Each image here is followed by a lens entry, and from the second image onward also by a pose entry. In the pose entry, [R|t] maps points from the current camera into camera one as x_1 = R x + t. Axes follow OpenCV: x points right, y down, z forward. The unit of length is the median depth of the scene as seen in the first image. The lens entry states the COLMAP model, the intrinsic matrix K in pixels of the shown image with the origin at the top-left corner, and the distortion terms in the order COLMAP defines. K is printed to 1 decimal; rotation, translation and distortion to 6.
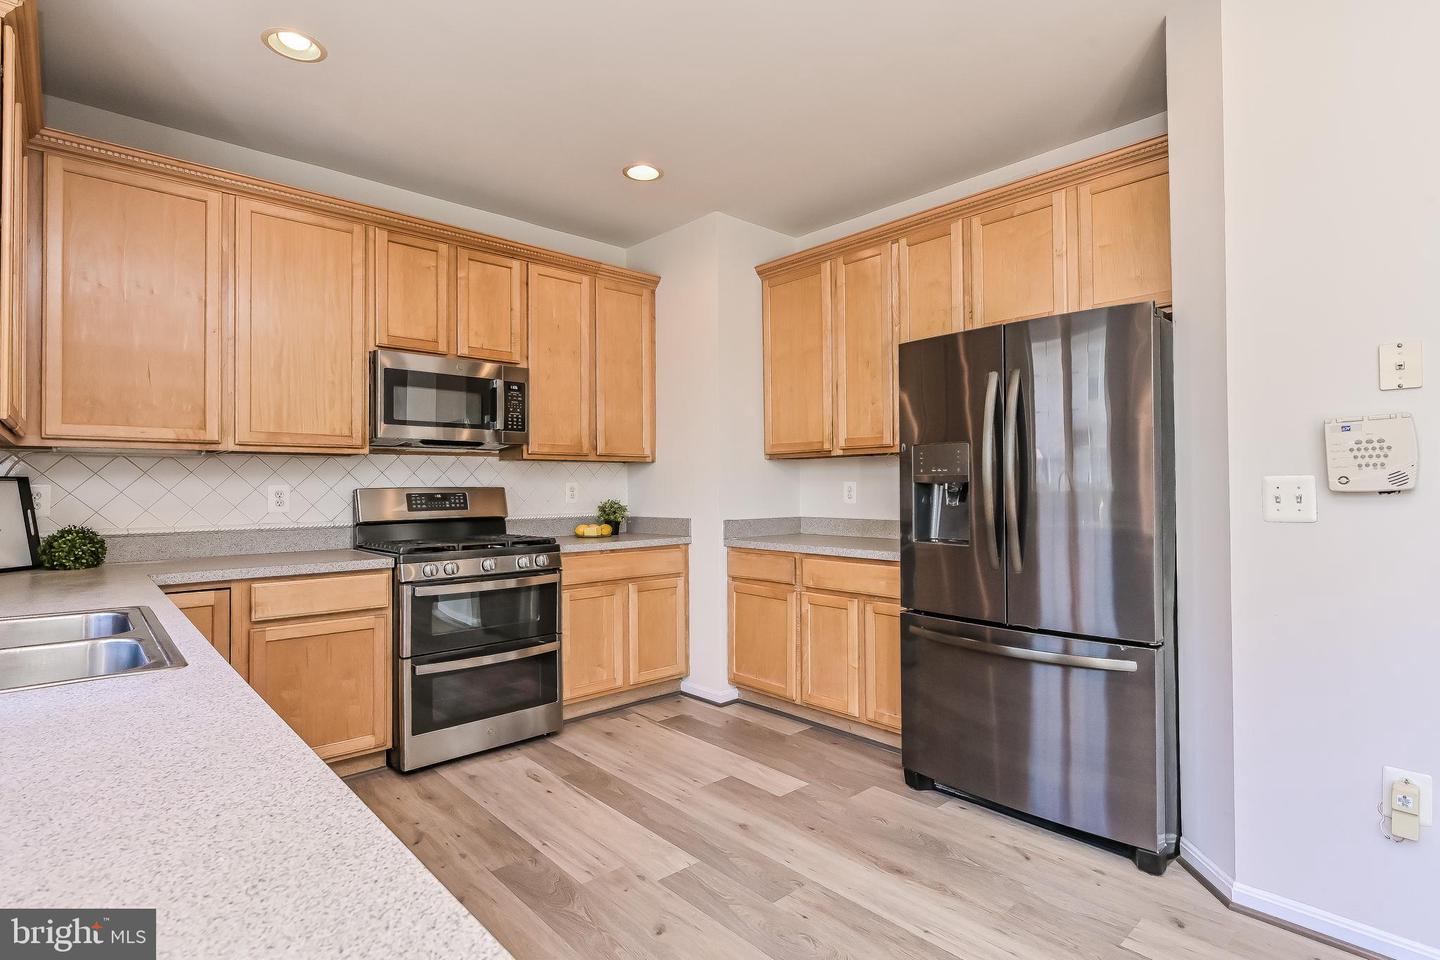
lens RADIAL K [[711.8, 0, 710.2], [0, 711.8, 481.2], [0, 0, 1]] dist [0.001324, 0.000328]
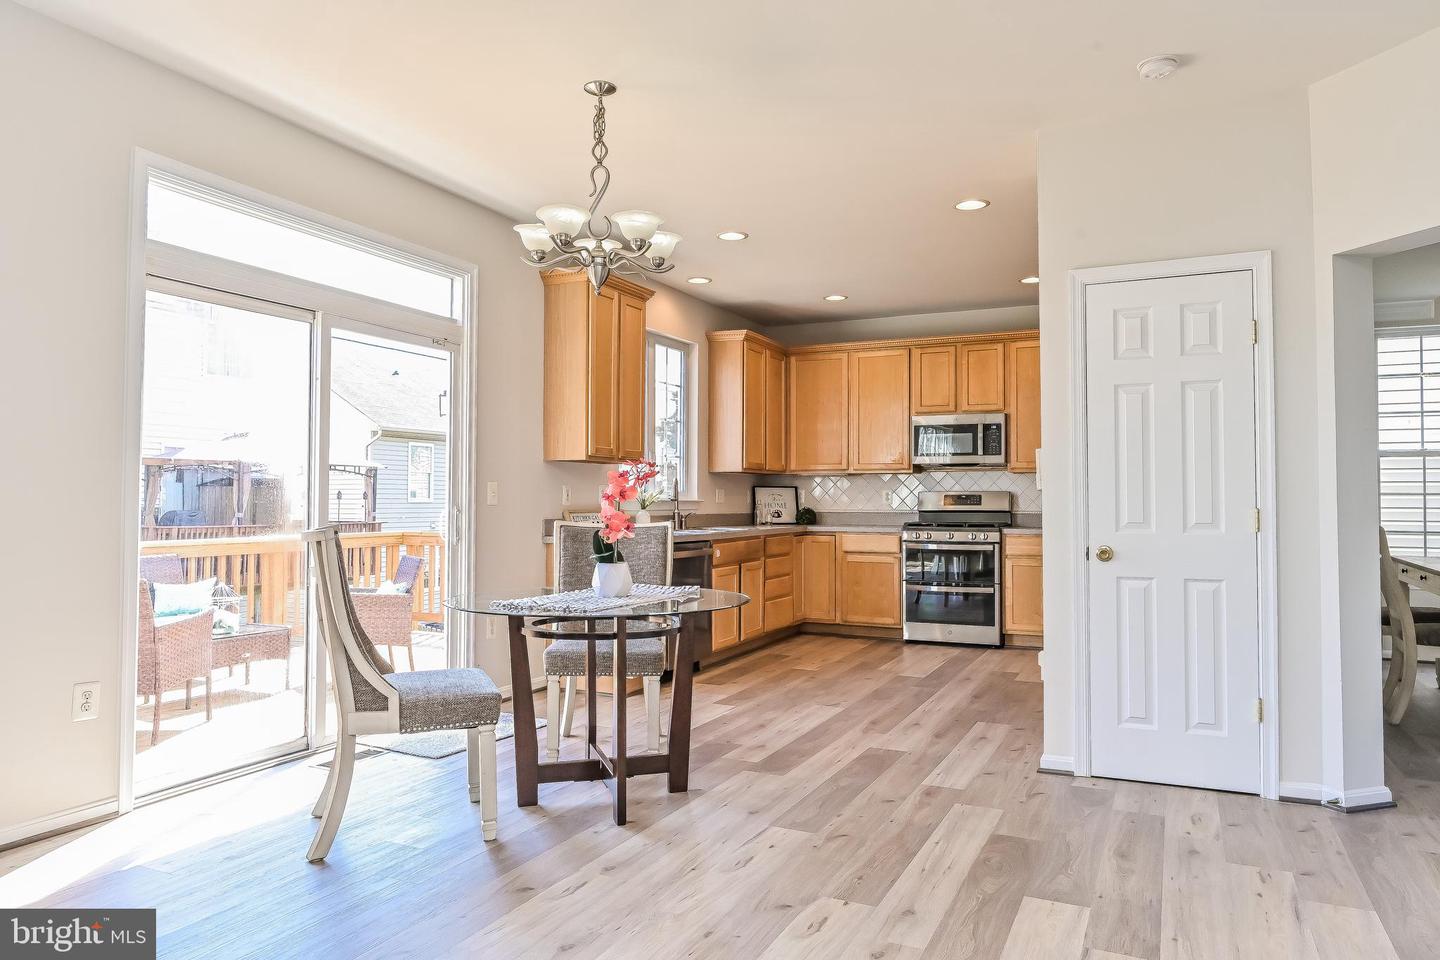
lens RADIAL K [[947.3, 0, 716.9], [0, 947.3, 476.4], [0, 0, 1]] dist [-0.003764, 0.001157]
pose [[0.382865, -0.010455, -0.923745, 1.569150], [0.005764, 0.999944, -0.008929, -0.009831], [0.923786, -0.001906, 0.382904, -0.396658]]
